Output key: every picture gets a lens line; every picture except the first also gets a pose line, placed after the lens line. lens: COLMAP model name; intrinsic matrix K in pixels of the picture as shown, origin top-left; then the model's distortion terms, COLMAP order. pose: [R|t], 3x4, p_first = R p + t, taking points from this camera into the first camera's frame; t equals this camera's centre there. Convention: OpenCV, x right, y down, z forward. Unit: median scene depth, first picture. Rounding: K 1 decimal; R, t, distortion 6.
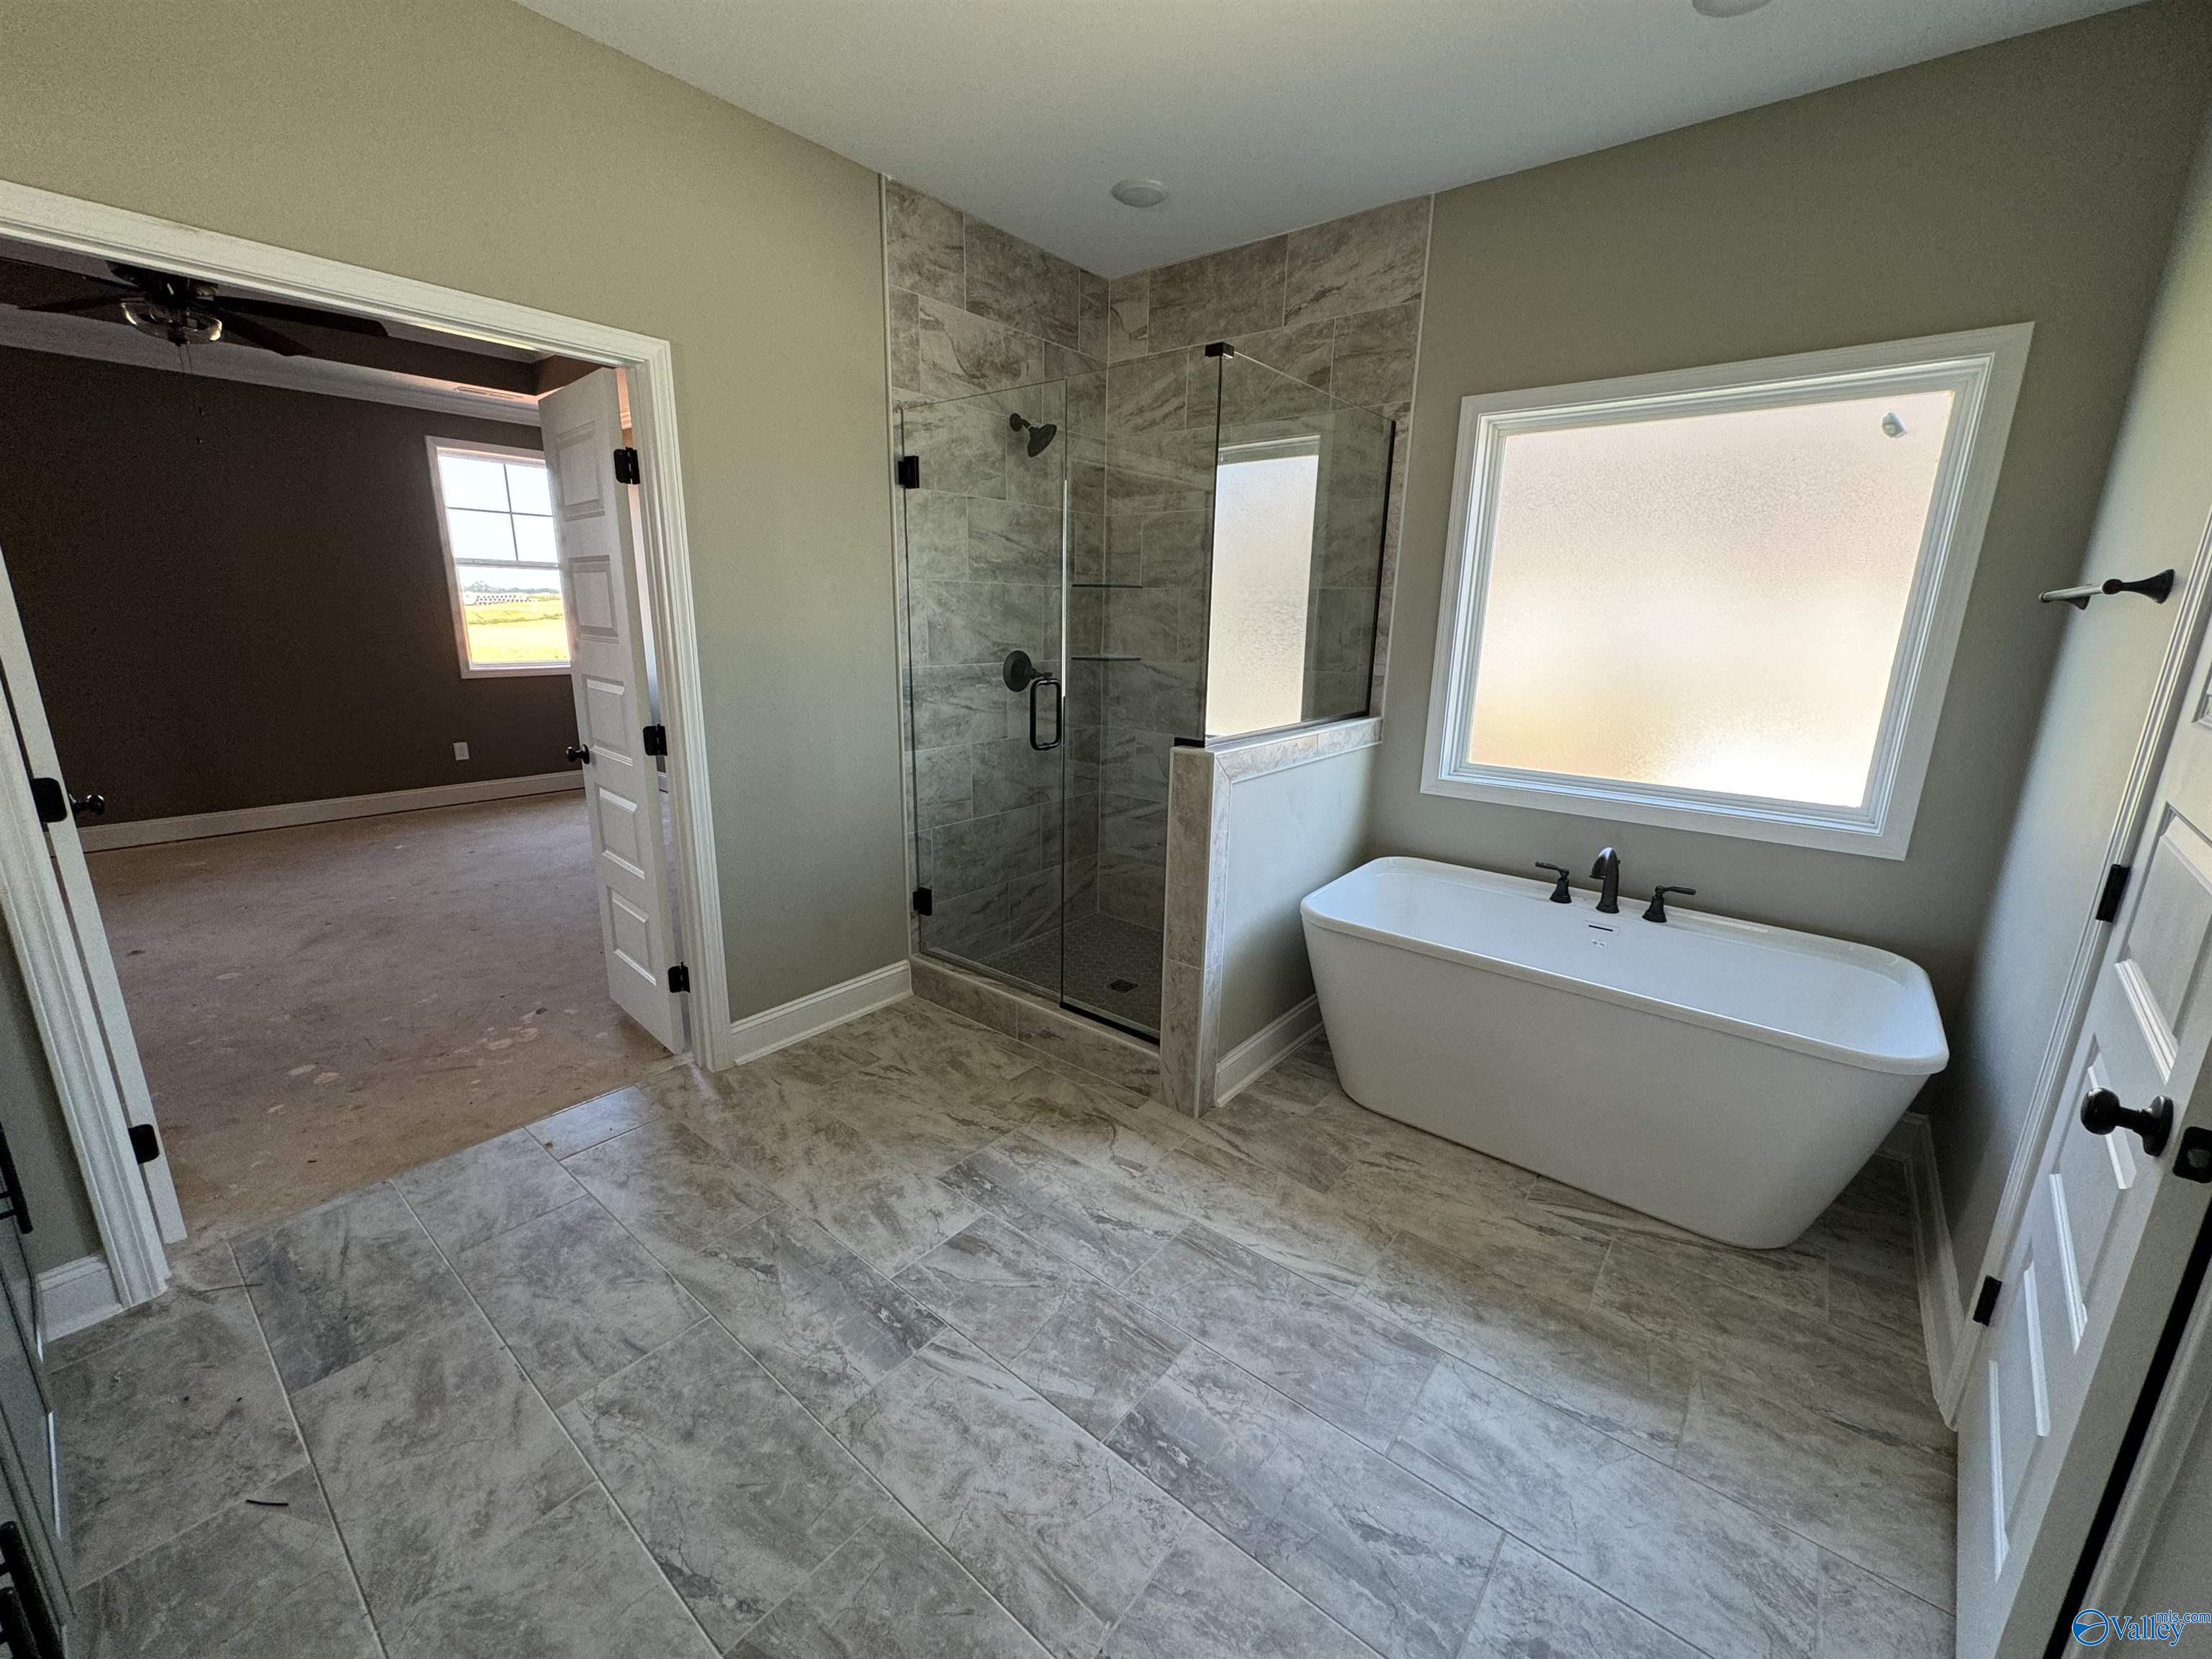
lens RADIAL K [[887.0, 0, 1103.3], [0, 887.0, 830.2], [0, 0, 1]] dist [0.002286, -0.000511]
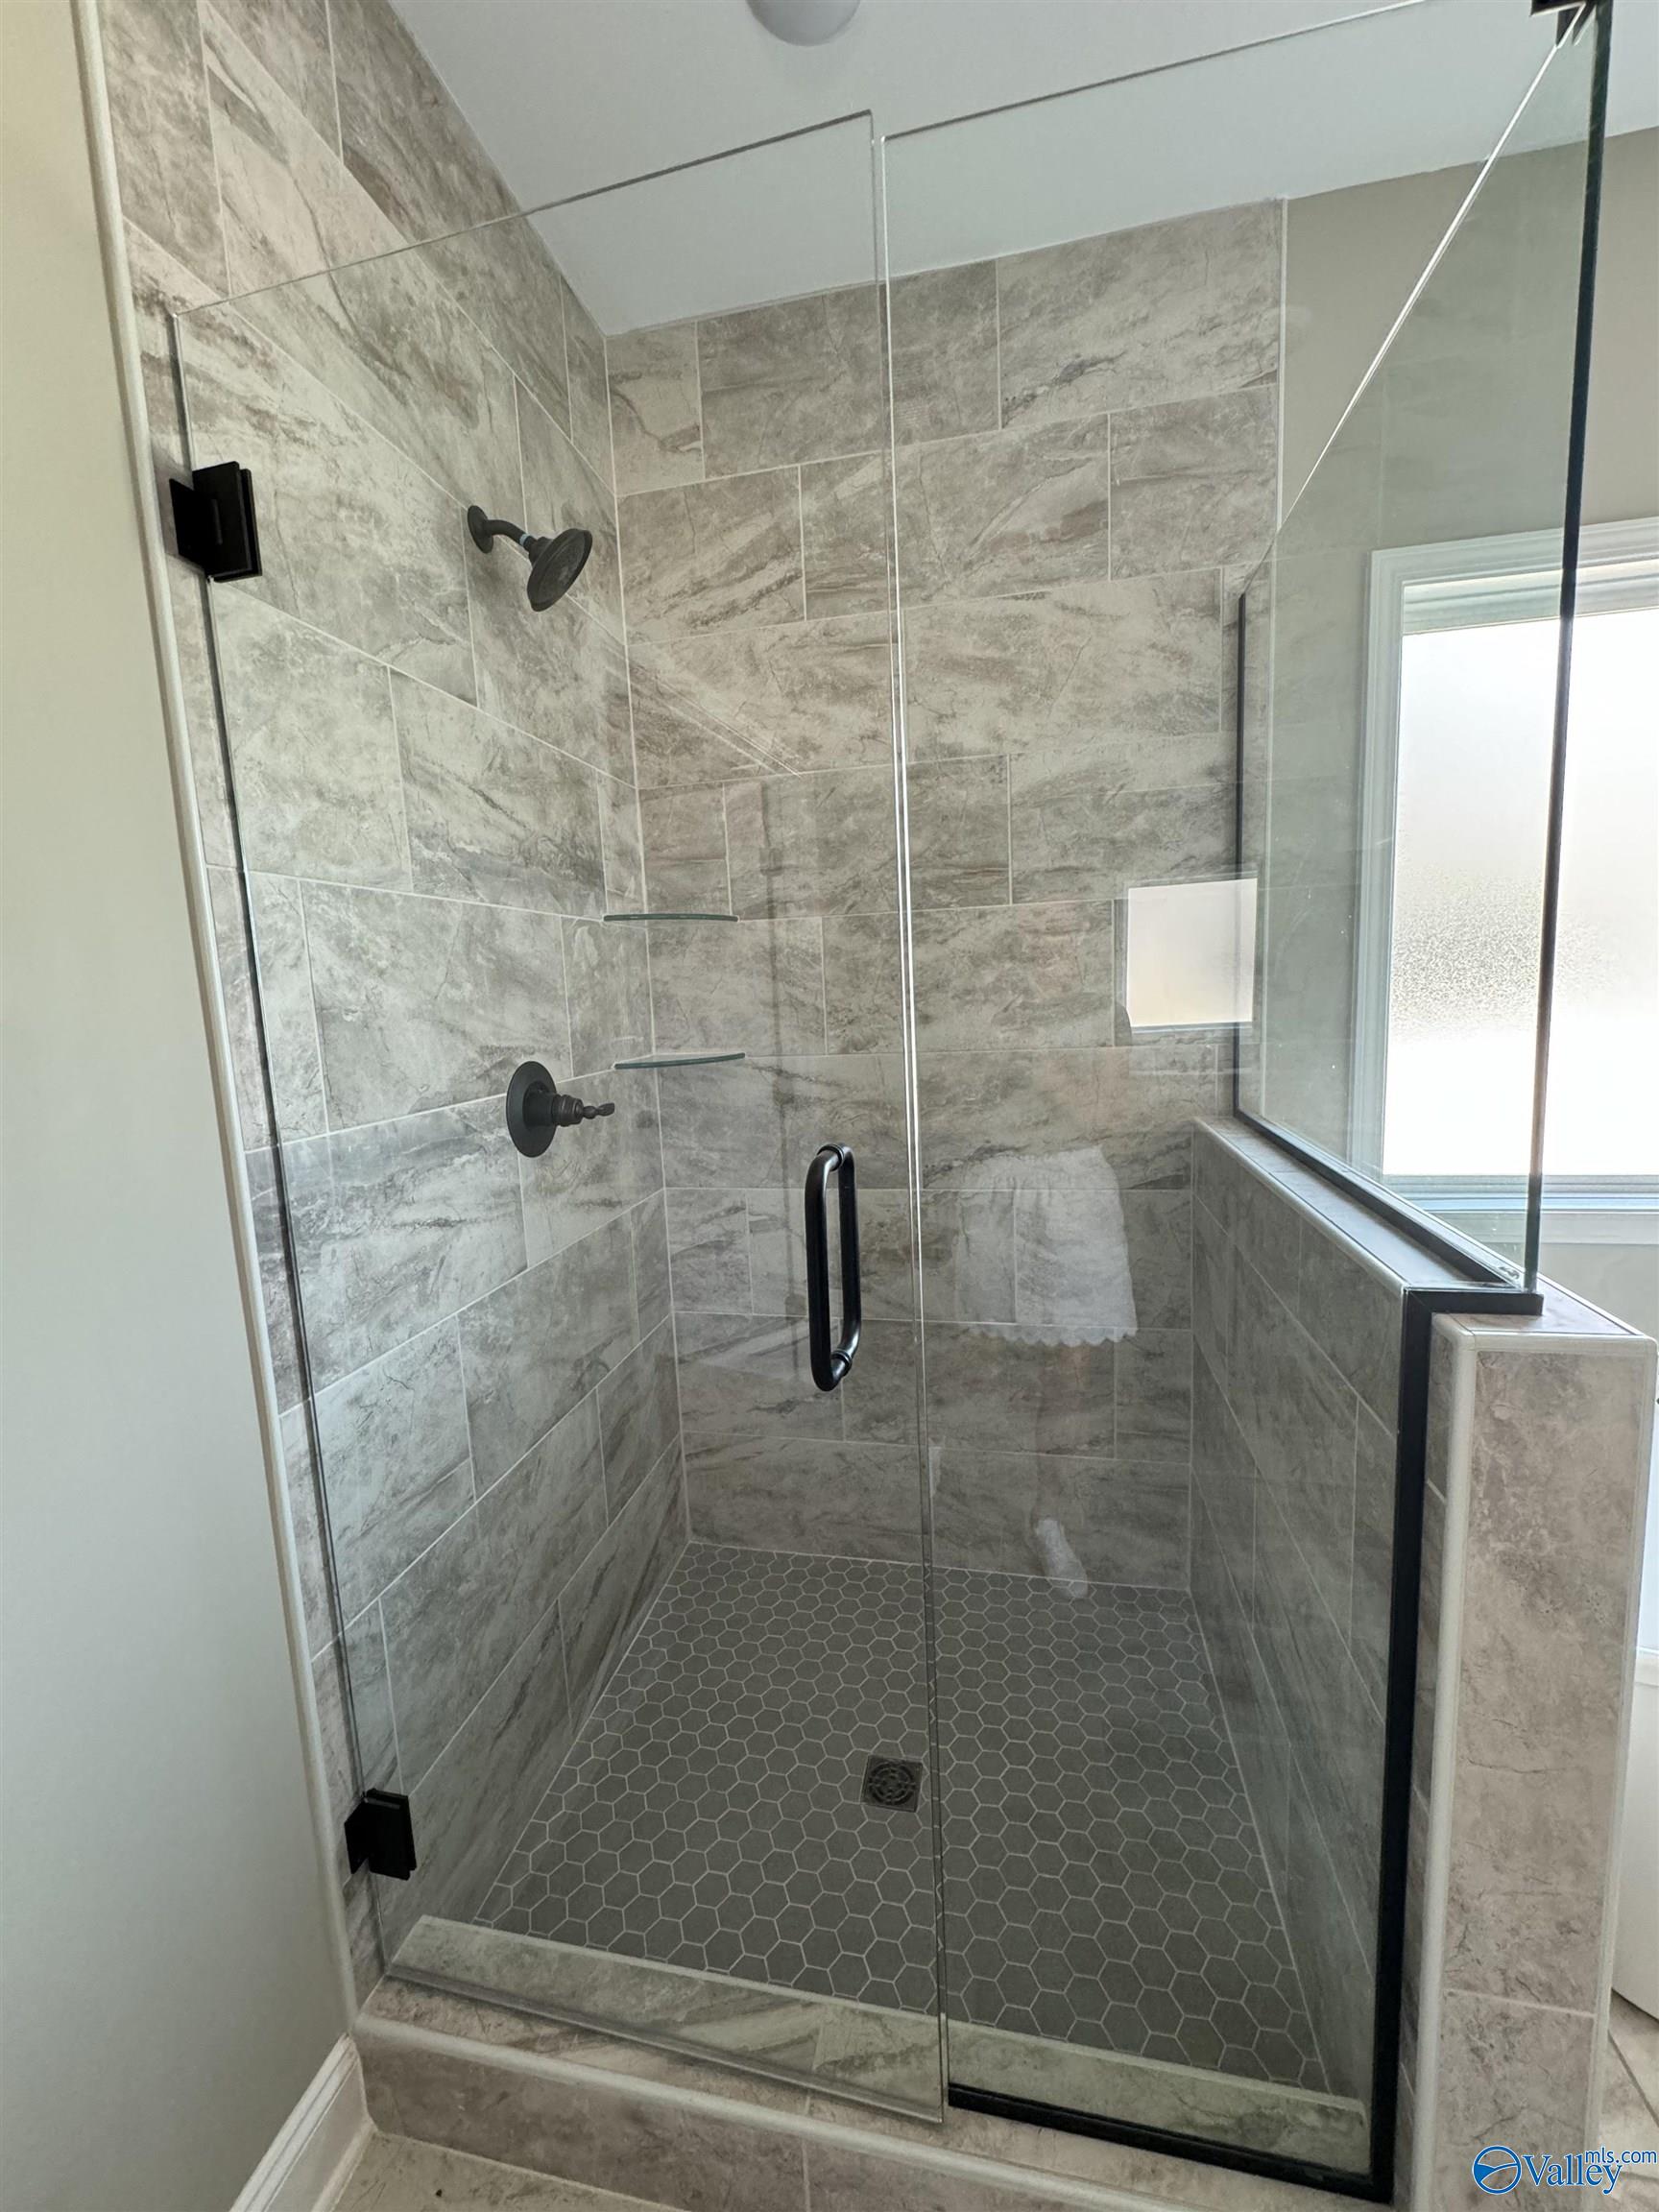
lens RADIAL K [[887.0, 0, 830.7], [0, 887.0, 1103.5], [0, 0, 1]] dist [0.002286, -0.000511]
pose [[0.886498, -0.117075, 0.447677, -0.175052], [0.169356, 0.982428, -0.078442, -0.135678], [-0.430627, 0.145355, 0.890748, 0.608636]]
